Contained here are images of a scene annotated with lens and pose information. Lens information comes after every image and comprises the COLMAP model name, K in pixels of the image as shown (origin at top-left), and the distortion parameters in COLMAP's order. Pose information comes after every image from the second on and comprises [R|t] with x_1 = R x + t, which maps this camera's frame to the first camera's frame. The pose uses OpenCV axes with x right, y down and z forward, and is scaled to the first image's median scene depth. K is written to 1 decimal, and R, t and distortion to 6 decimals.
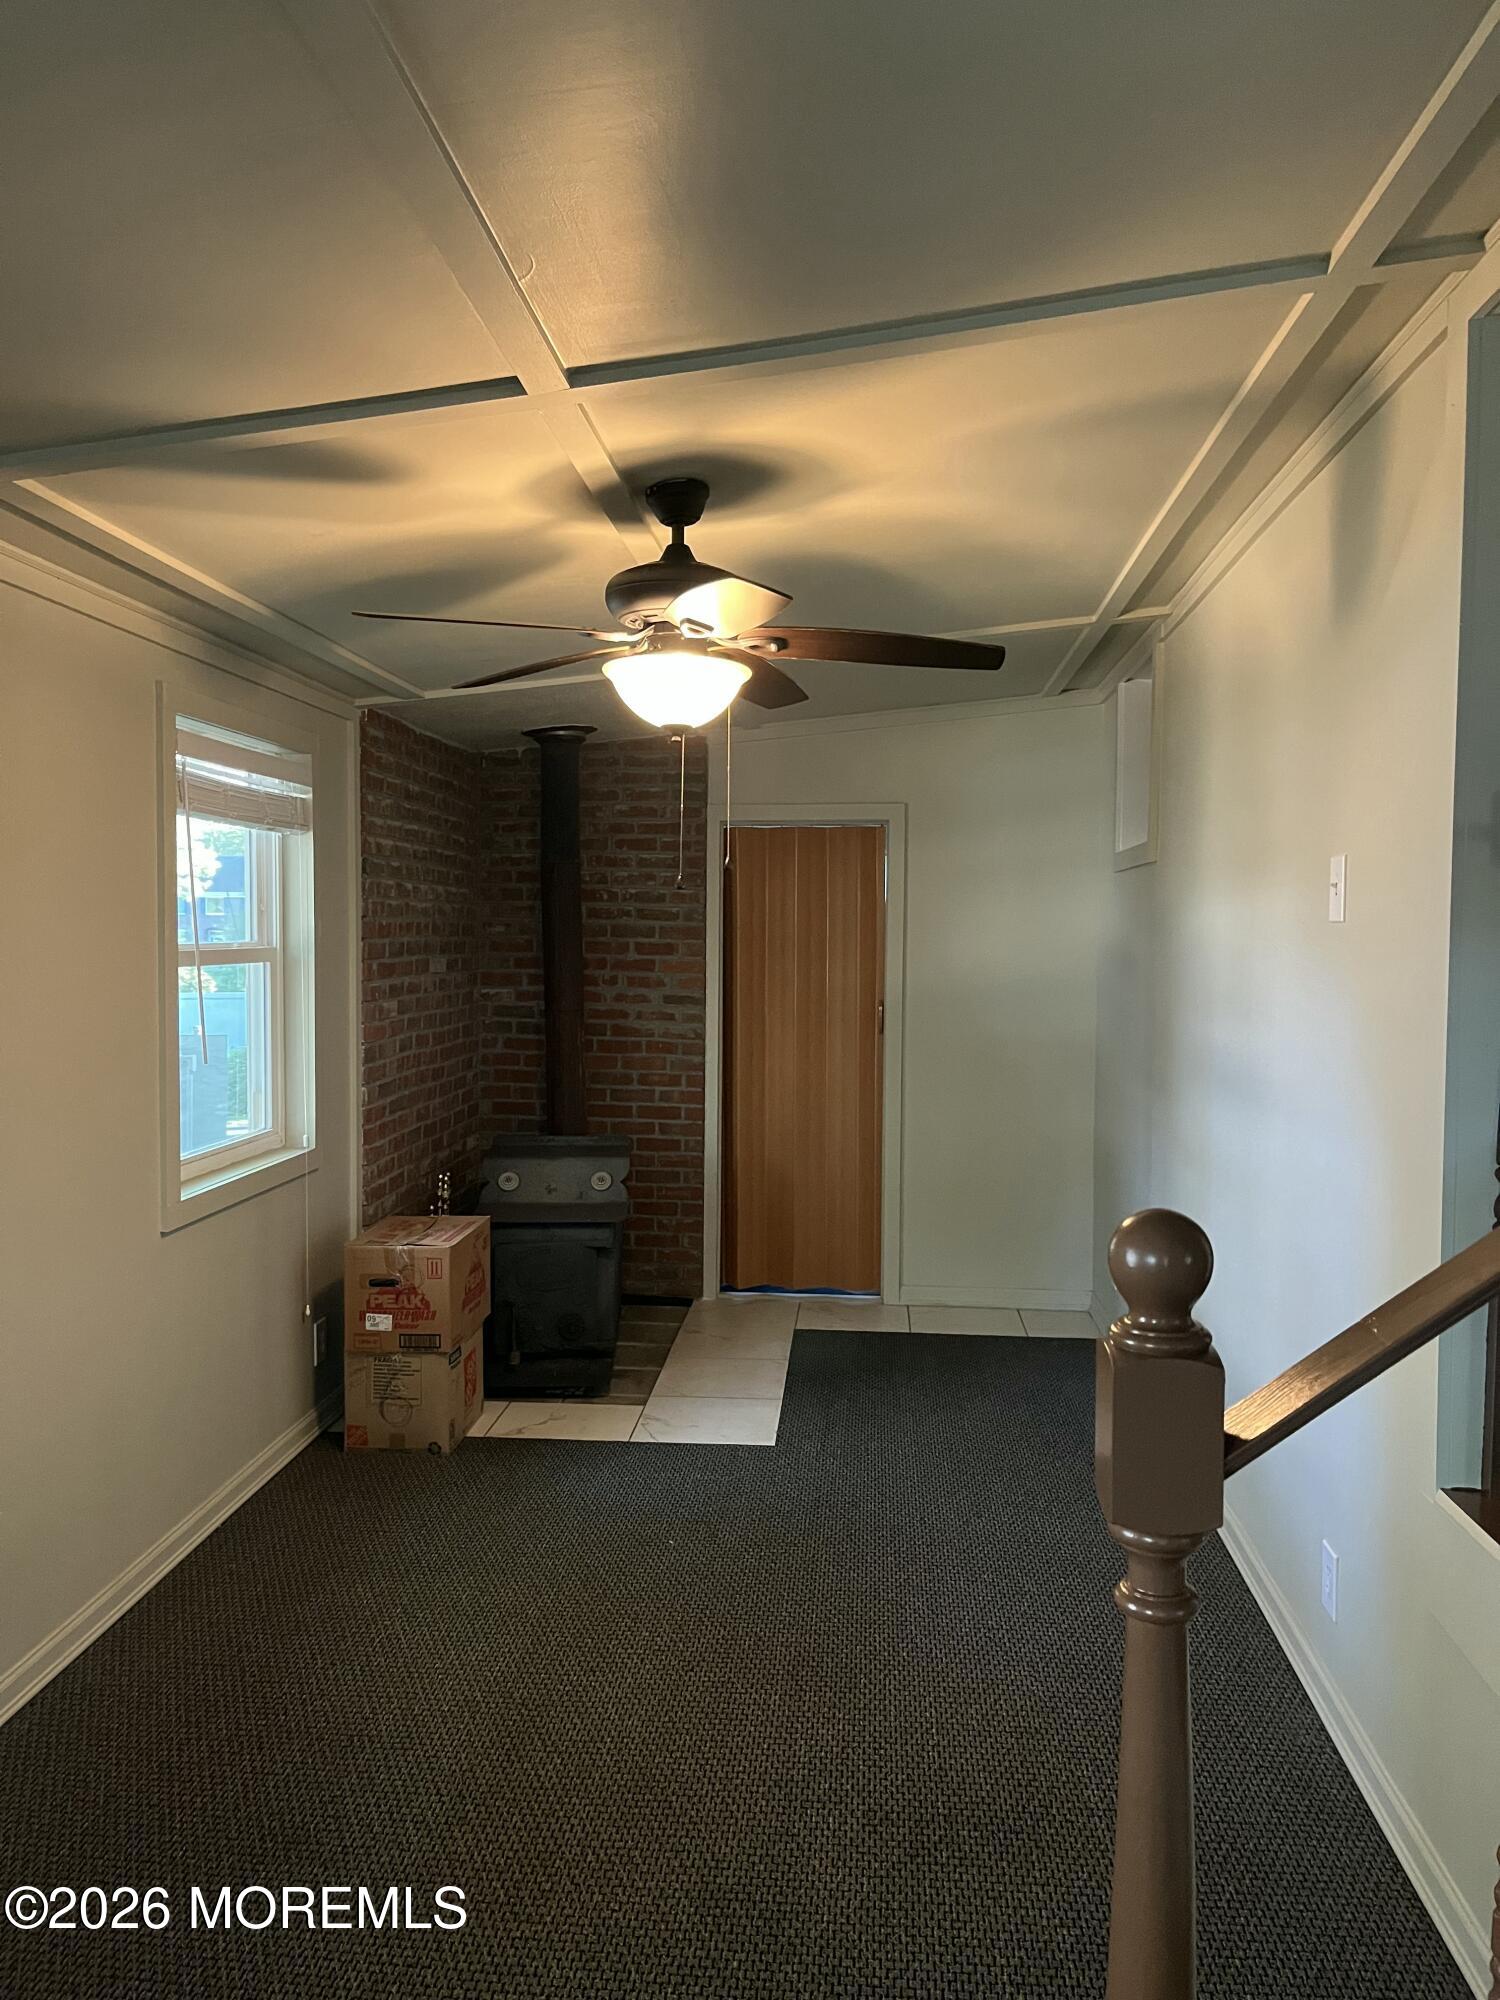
lens RADIAL K [[1545.3, 0, 750.0], [0, 1545.3, 1000.0], [0, 0, 1]] dist [0.120930, -0.266368]
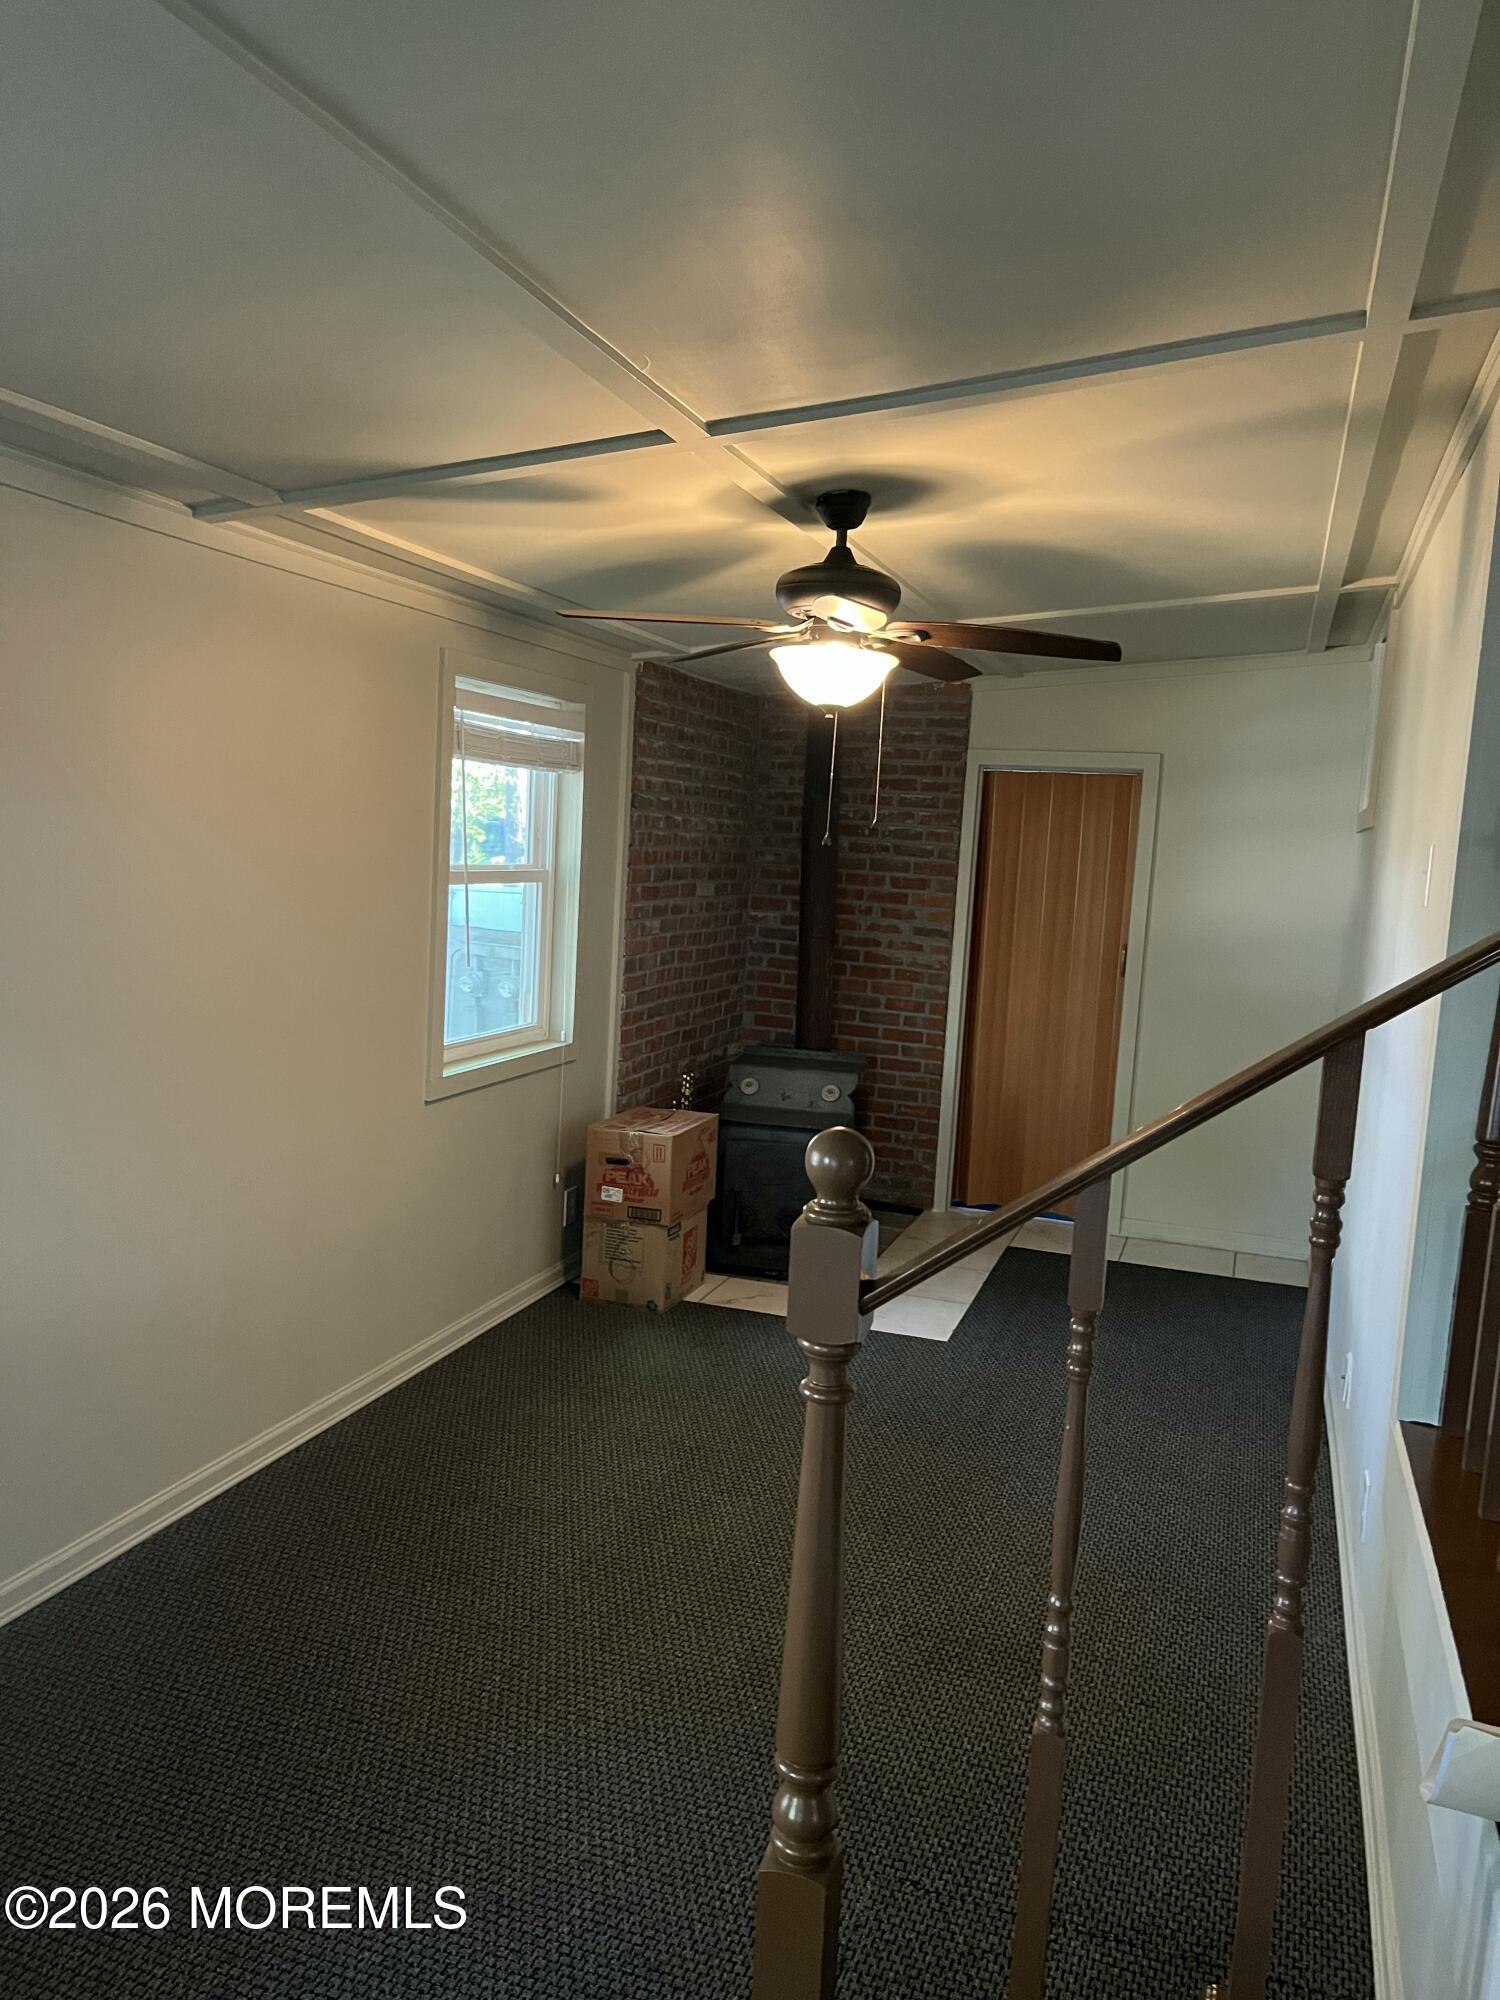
lens RADIAL K [[1545.3, 0, 750.0], [0, 1545.3, 1000.0], [0, 0, 1]] dist [0.120930, -0.266368]
pose [[0.970481, 0.071155, -0.230444, 0.107274], [-0.058547, 0.996413, 0.061102, -0.014841], [0.233965, -0.045807, 0.971165, -0.090802]]
